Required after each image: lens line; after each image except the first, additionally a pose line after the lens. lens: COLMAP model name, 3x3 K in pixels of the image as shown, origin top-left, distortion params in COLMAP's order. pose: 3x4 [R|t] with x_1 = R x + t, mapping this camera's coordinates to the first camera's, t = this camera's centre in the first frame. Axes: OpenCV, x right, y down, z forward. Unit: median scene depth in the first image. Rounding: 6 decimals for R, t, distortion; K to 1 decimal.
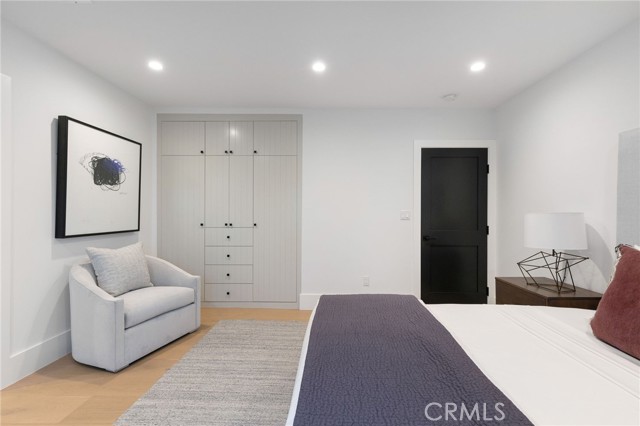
lens RADIAL K [[290.1, 0, 333.7], [0, 290.1, 212.5], [0, 0, 1]] dist [0.004693, -0.000004]
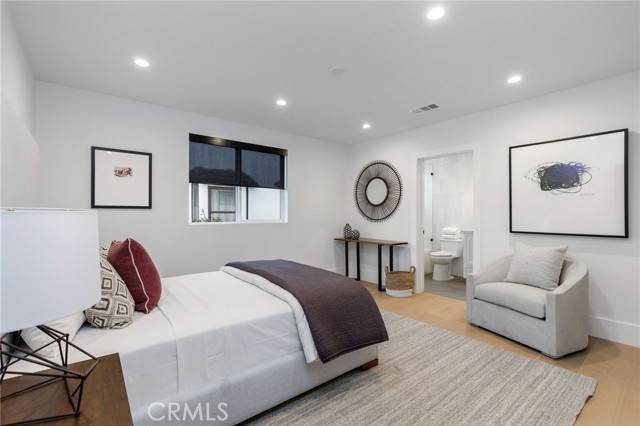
lens RADIAL K [[290.1, 0, 317.0], [0, 290.1, 212.7], [0, 0, 1]] dist [0.004693, -0.000004]
pose [[-0.792134, 0.000614, -0.610348, 0.625746], [0.001878, 0.999997, -0.001432, -0.008309], [0.610345, -0.002280, -0.792132, 1.385570]]
